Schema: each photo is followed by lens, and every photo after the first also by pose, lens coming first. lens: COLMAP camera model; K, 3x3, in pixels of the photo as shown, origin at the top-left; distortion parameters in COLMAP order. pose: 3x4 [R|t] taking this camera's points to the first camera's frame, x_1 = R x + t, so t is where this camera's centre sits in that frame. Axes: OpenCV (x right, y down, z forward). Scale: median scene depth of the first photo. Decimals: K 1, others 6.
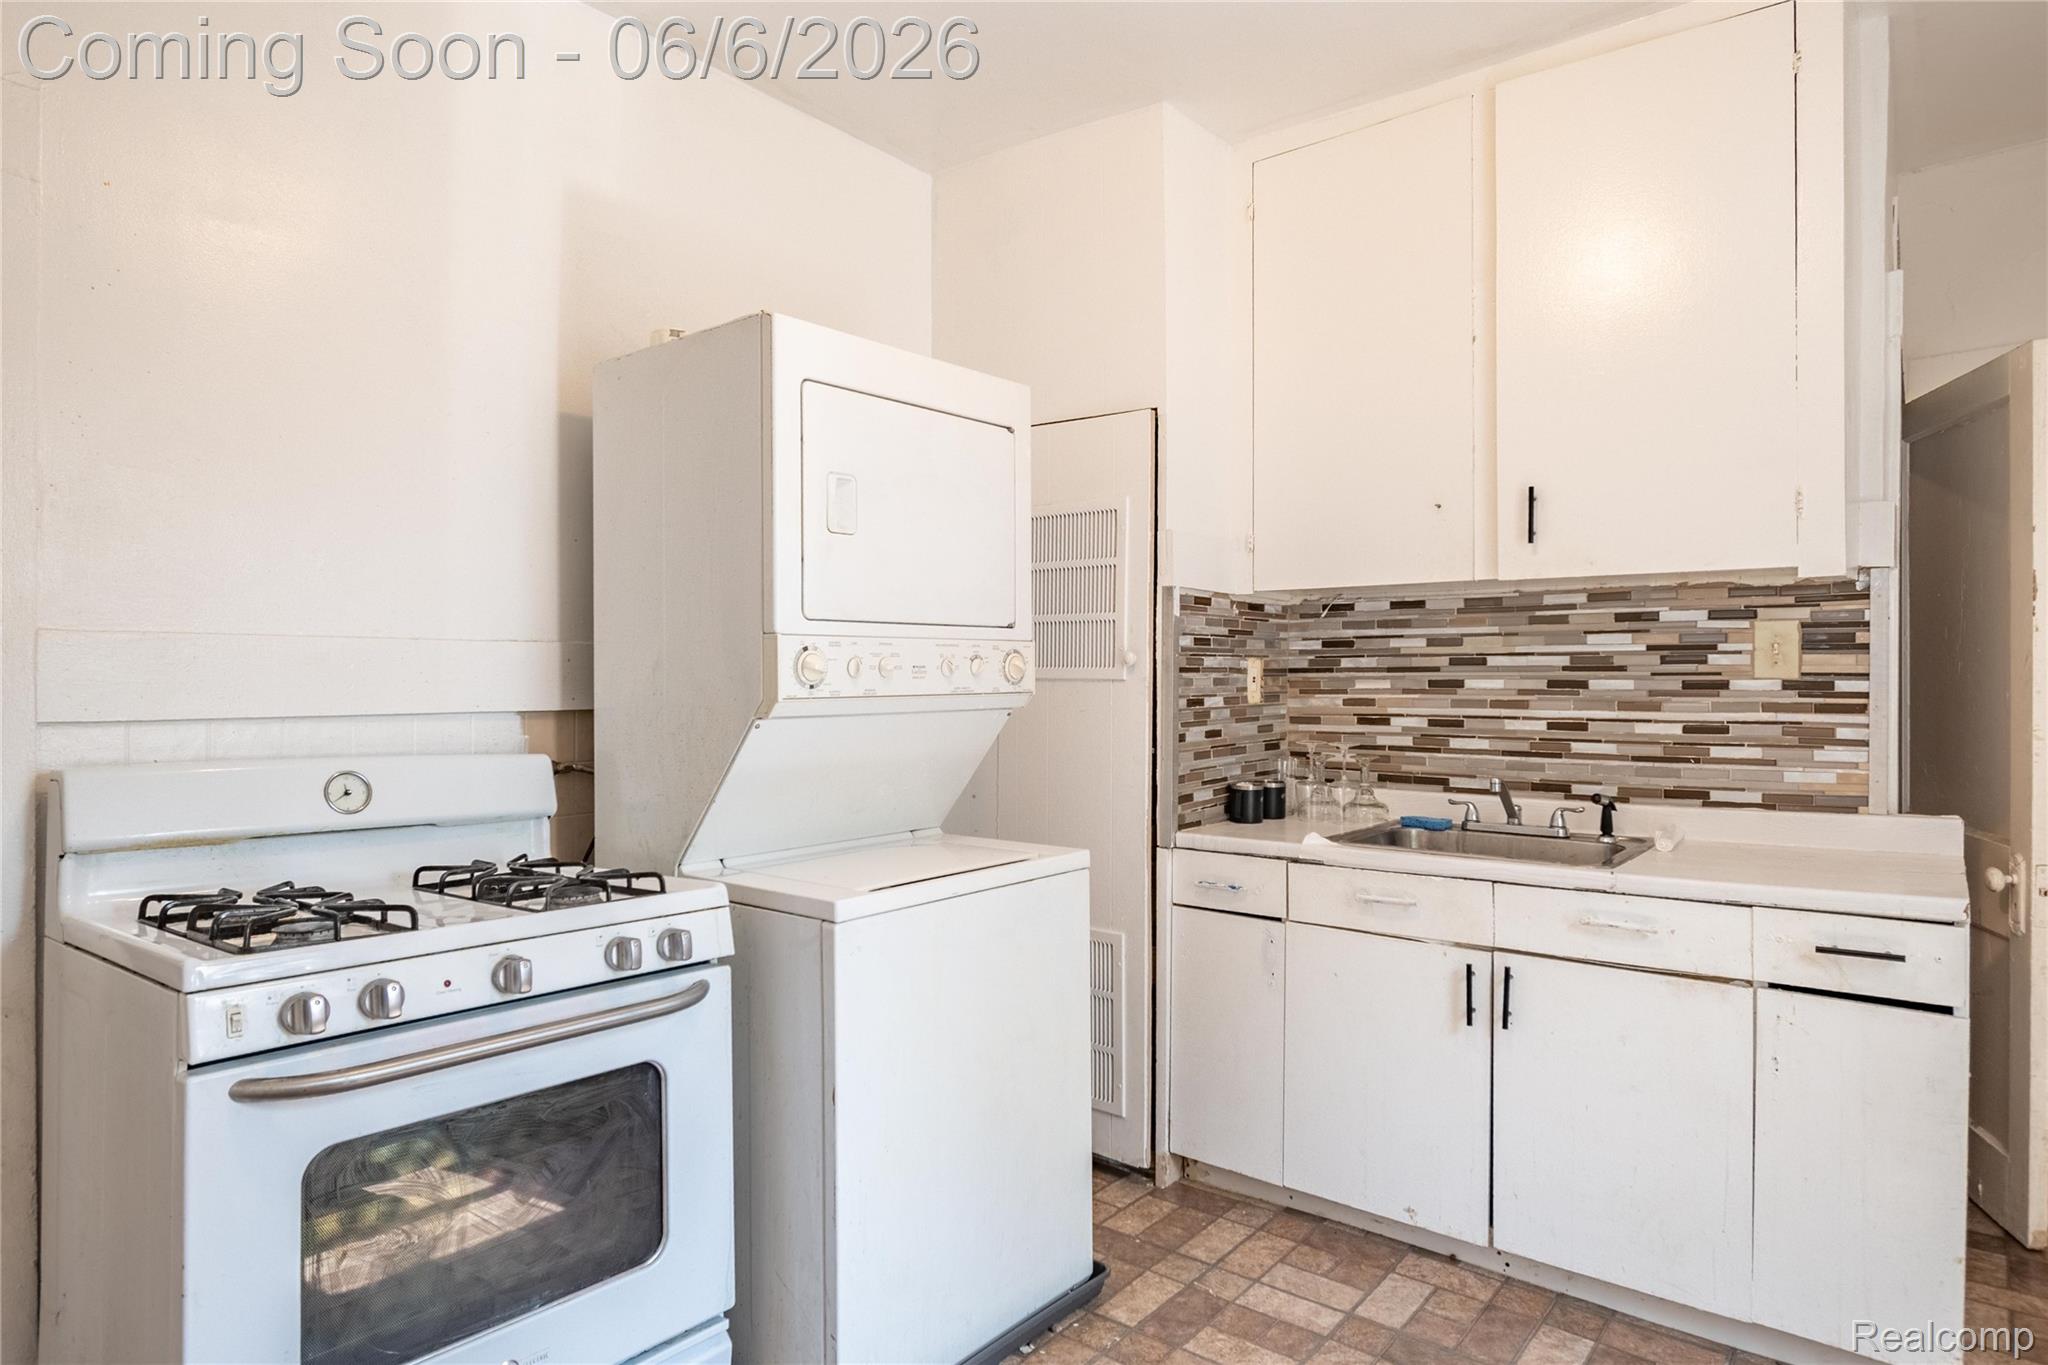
lens RADIAL K [[1150.7, 0, 1023.0], [0, 1150.7, 676.4], [0, 0, 1]] dist [-0.000484, -0.000277]
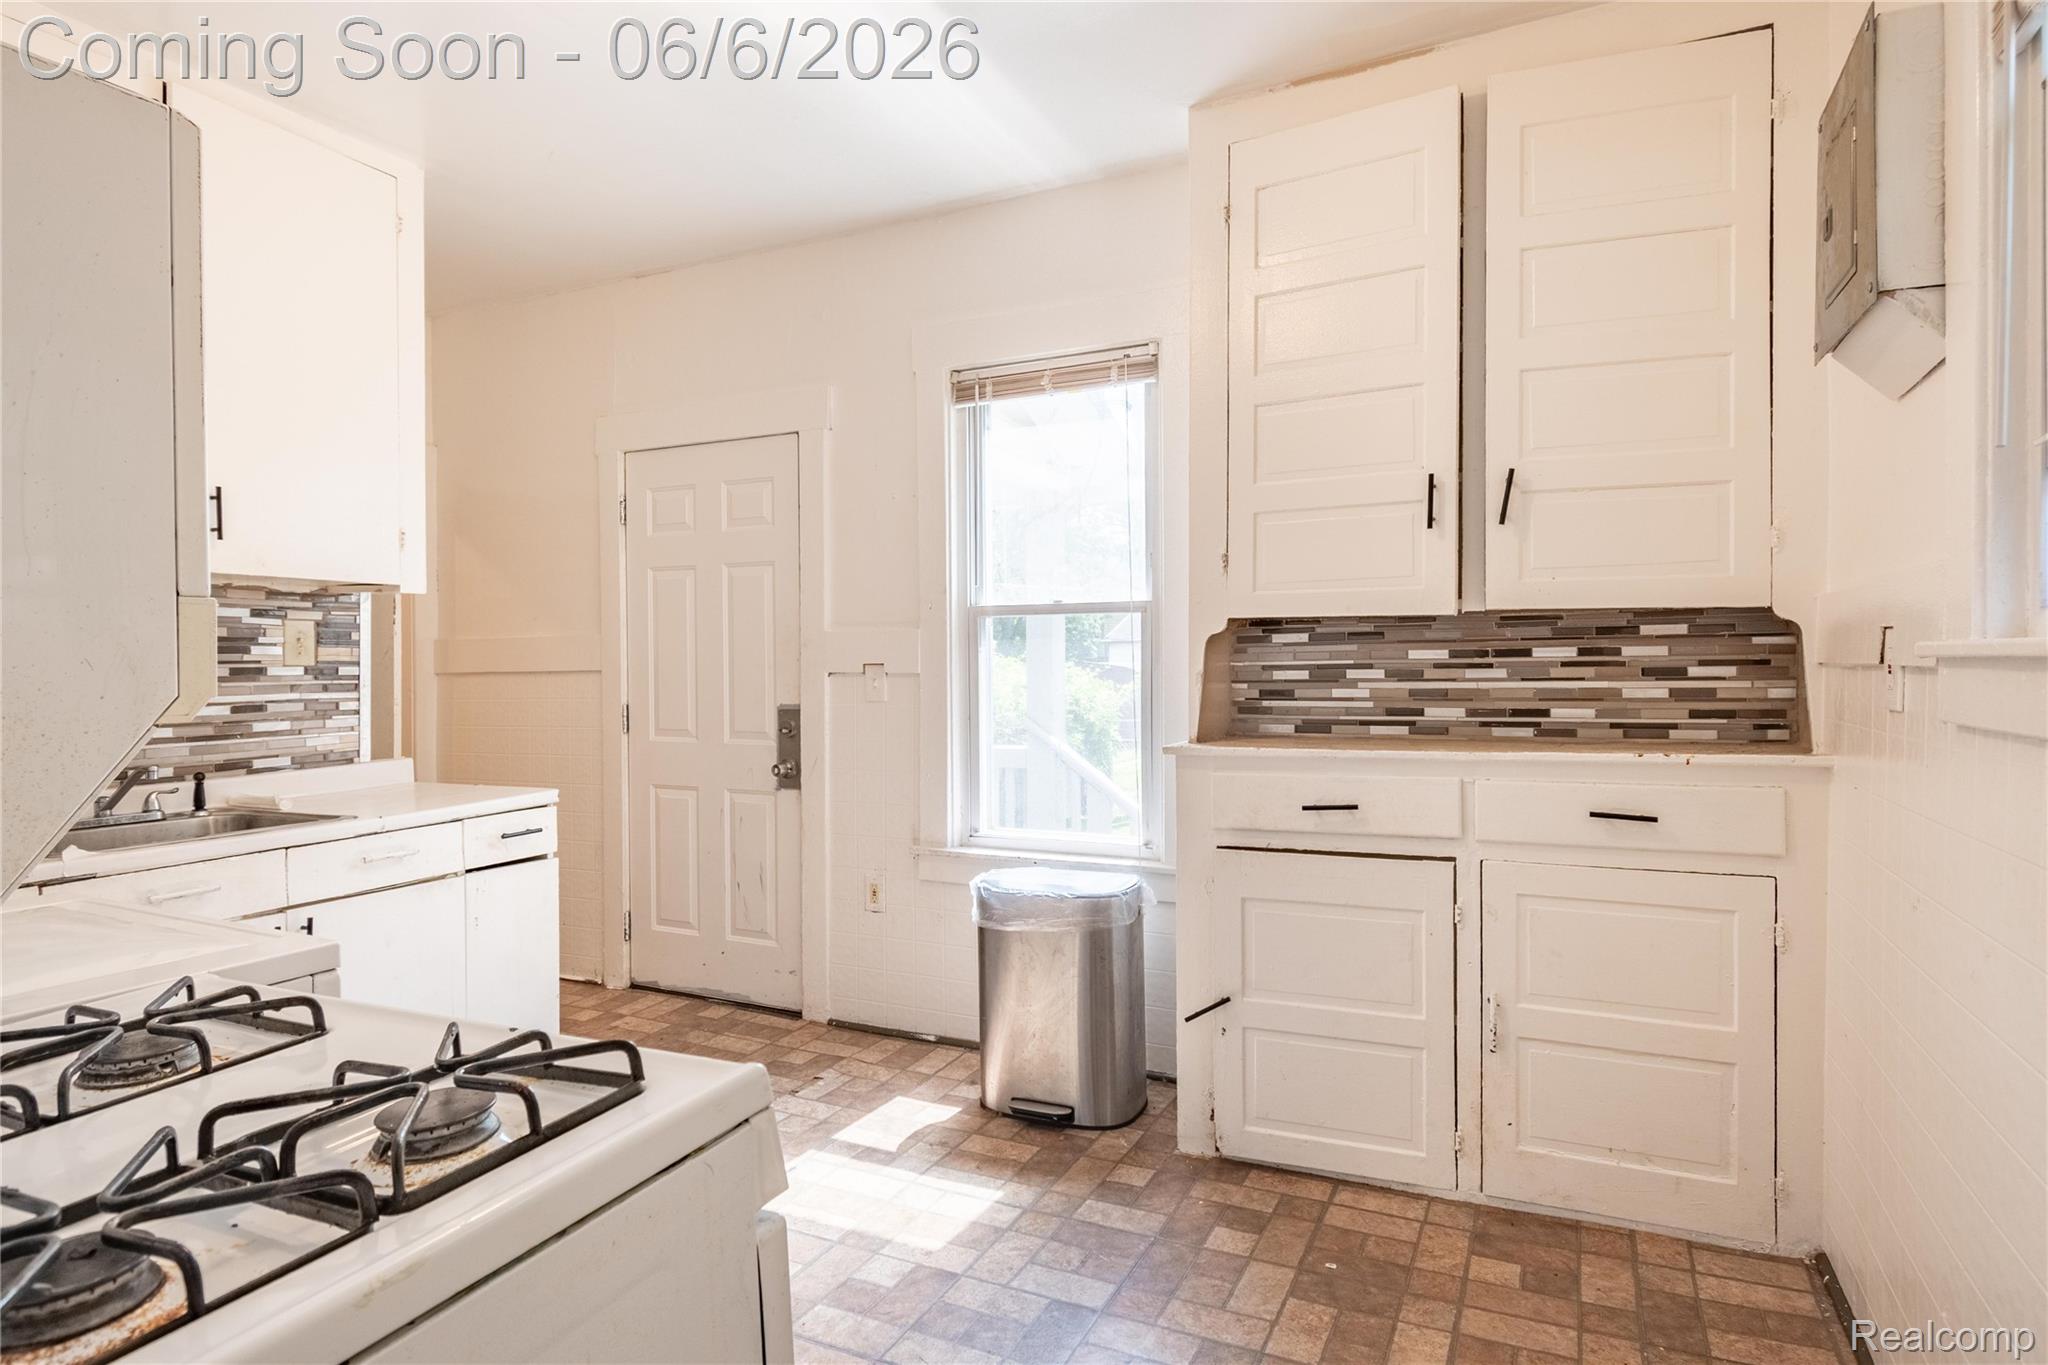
lens RADIAL K [[1111.5, 0, 1024.2], [0, 1111.5, 677.6], [0, 0, 1]] dist [-0.000612, -0.000115]
pose [[-0.194682, -0.015366, 0.980746, -0.708194], [0.001807, 0.999870, 0.016024, -0.003227], [-0.980865, 0.004891, -0.194628, 0.453721]]
